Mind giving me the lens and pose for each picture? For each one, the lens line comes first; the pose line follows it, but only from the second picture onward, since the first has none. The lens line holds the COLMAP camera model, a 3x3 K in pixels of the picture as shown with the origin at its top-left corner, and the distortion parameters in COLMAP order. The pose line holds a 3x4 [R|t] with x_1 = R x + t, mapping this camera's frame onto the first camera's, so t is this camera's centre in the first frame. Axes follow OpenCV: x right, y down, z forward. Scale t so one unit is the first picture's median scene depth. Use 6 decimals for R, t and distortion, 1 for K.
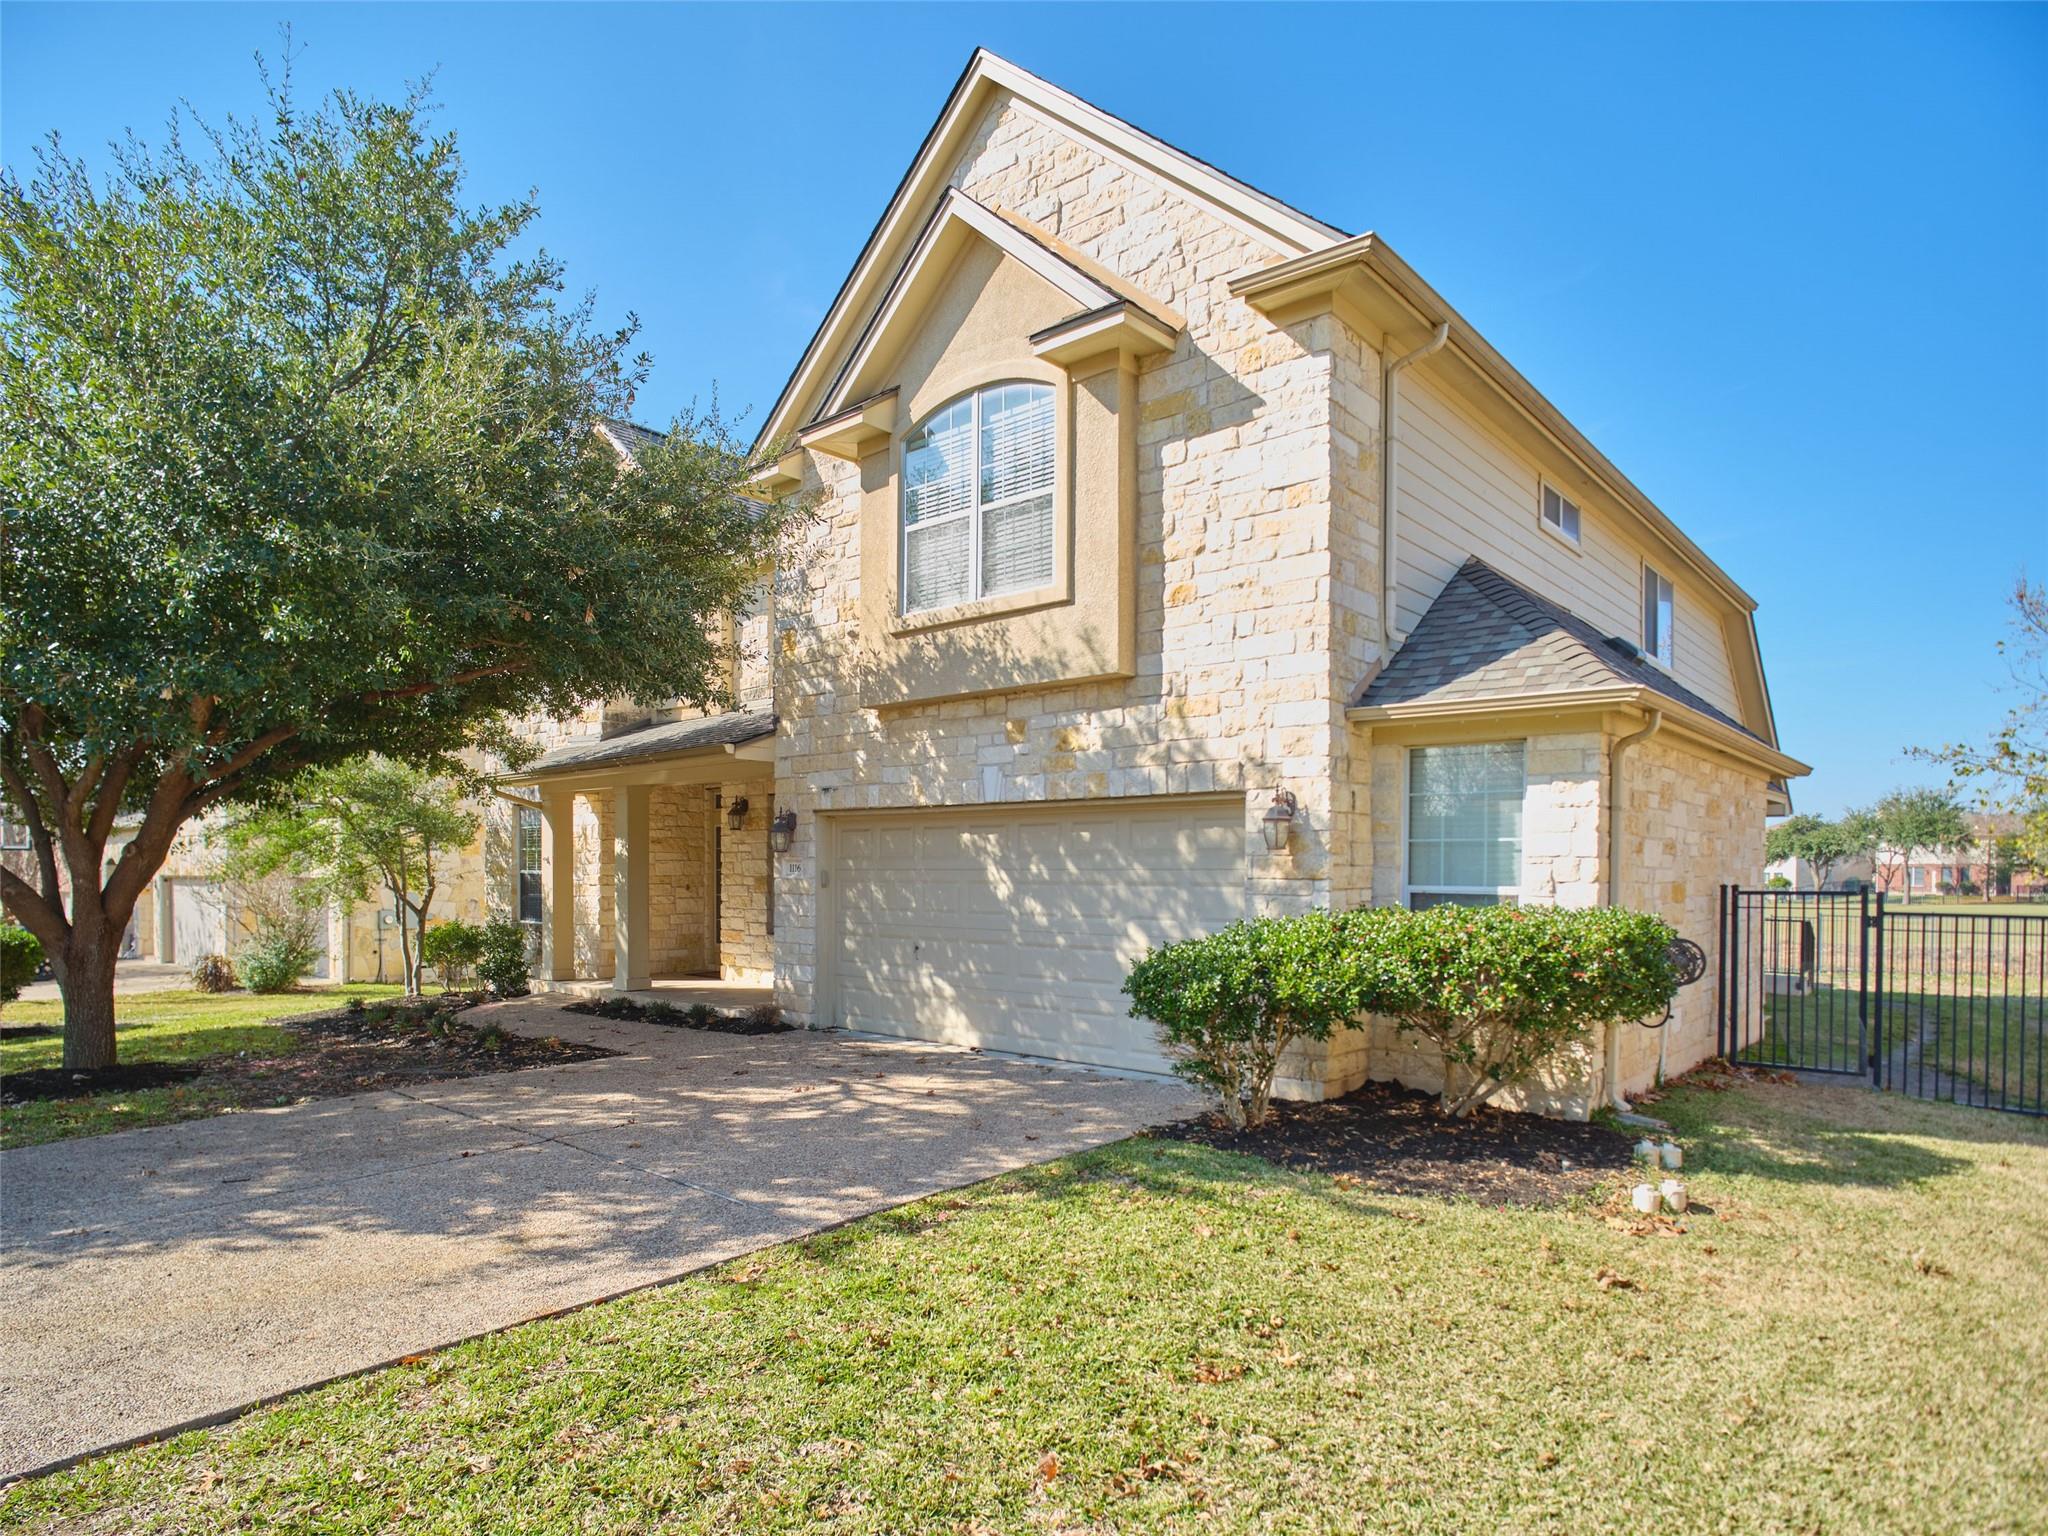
lens RADIAL K [[1168.1, 0, 1051.5], [0, 1168.1, 748.5], [0, 0, 1]] dist [-0.054745, 0.029490]
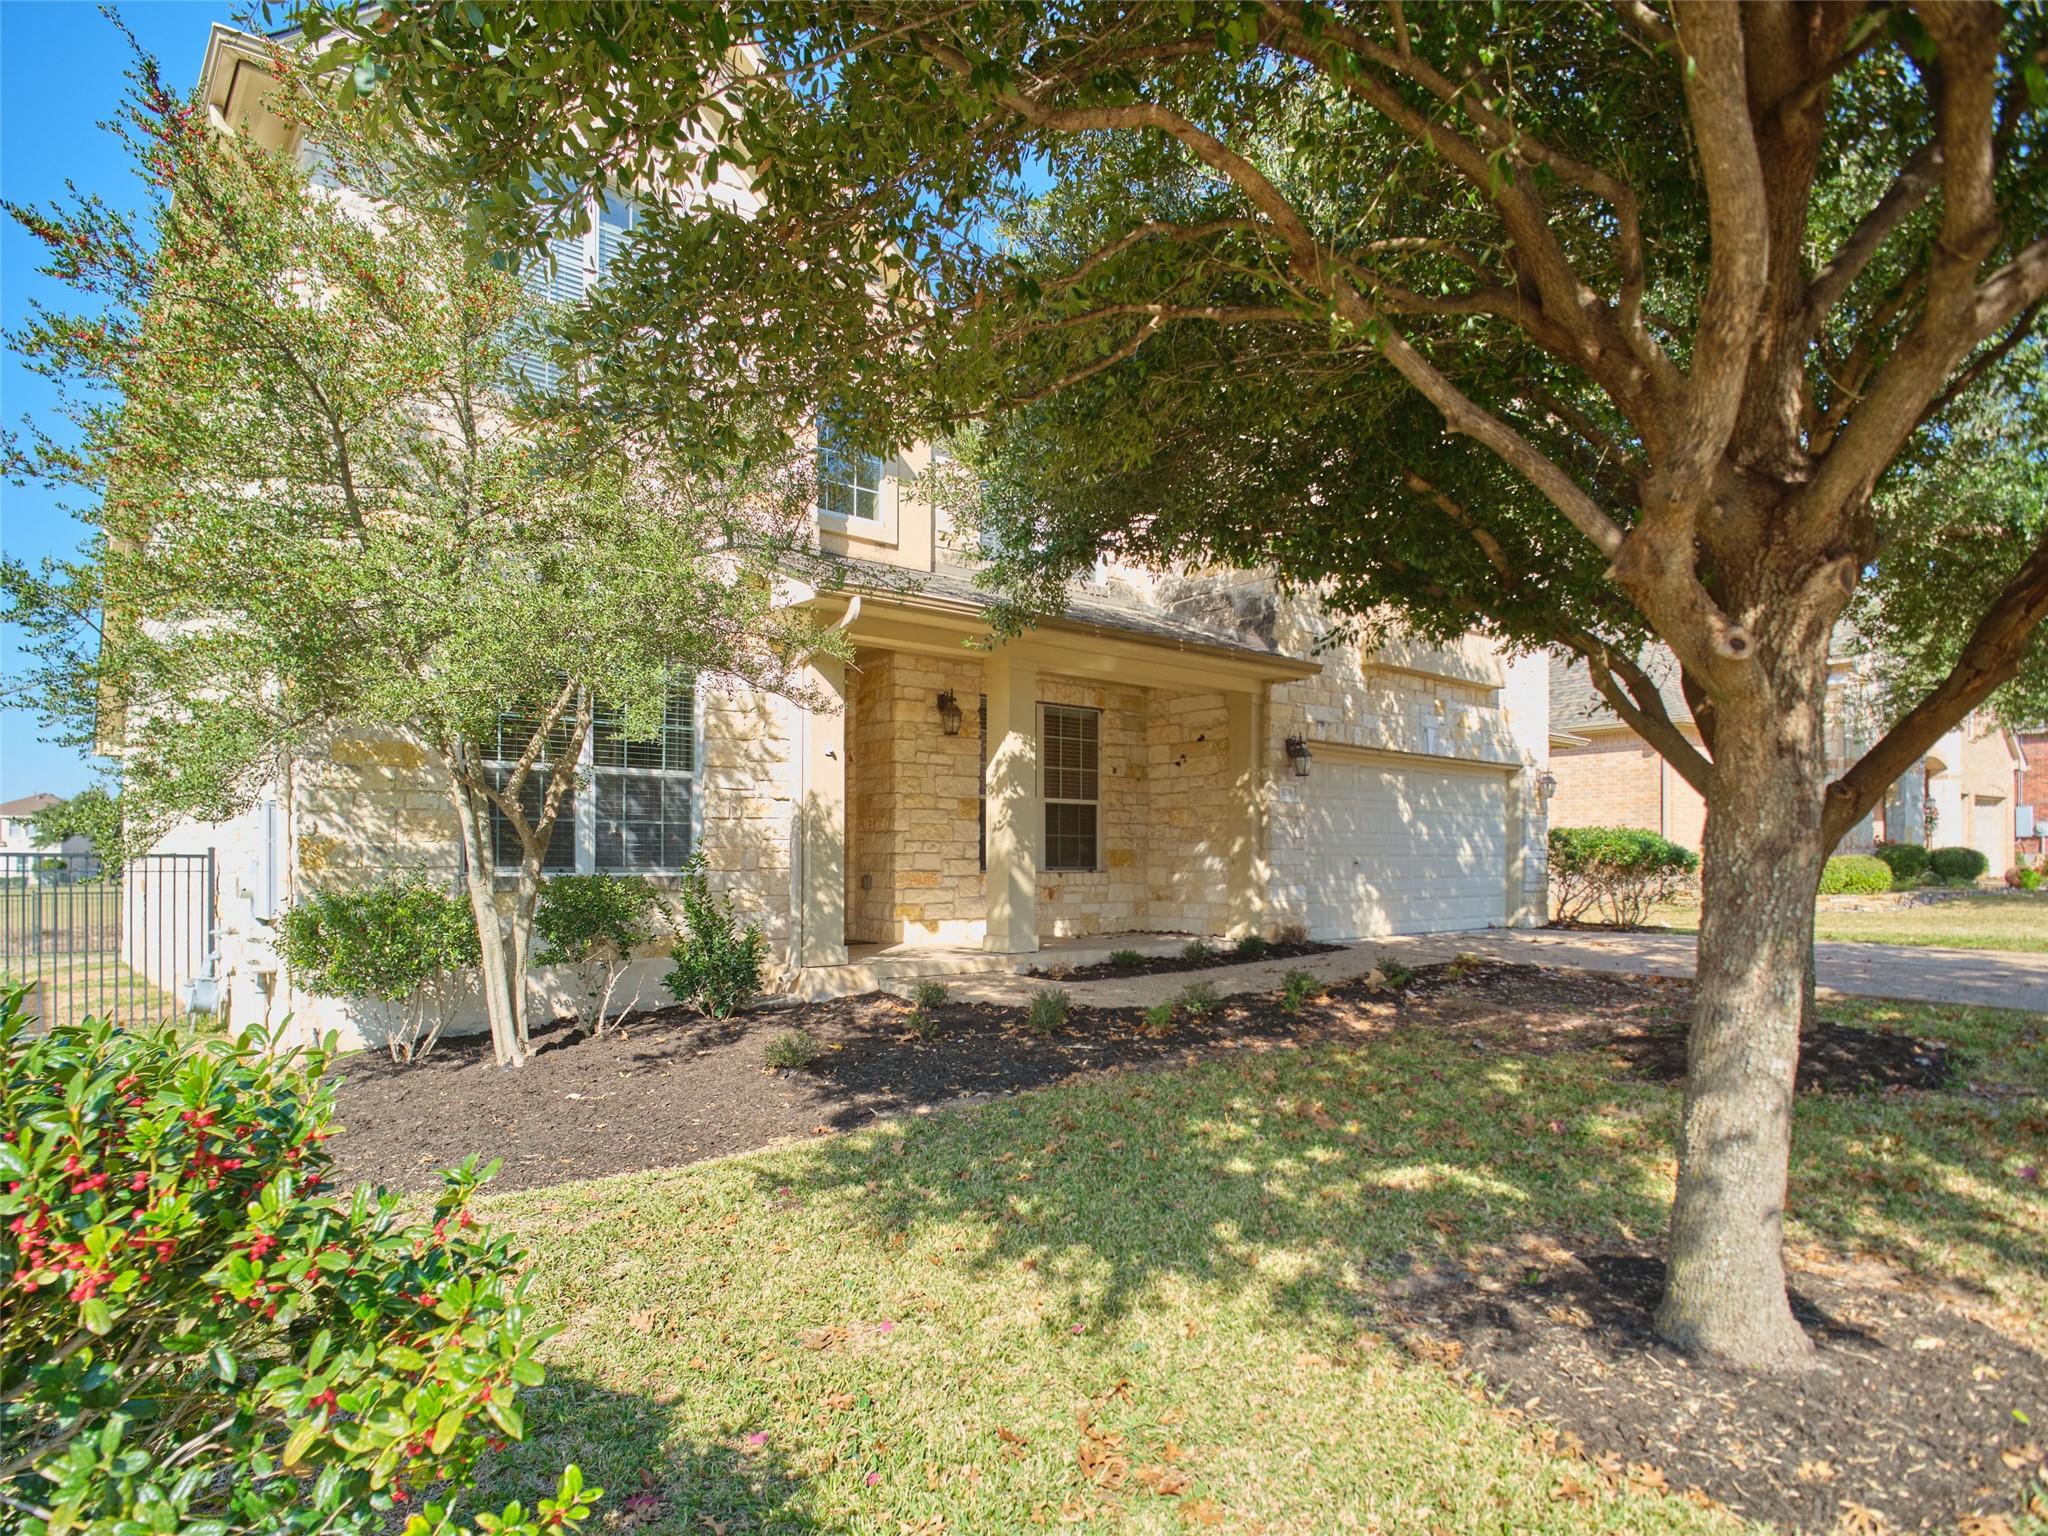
lens RADIAL K [[1168.1, 0, 1051.5], [0, 1168.1, 748.5], [0, 0, 1]] dist [-0.054745, 0.029490]
pose [[0.154491, 0.083820, 0.984432, -1.270641], [-0.111608, 0.991497, -0.066906, 0.155963], [-0.981670, -0.099534, 0.162532, 1.034023]]
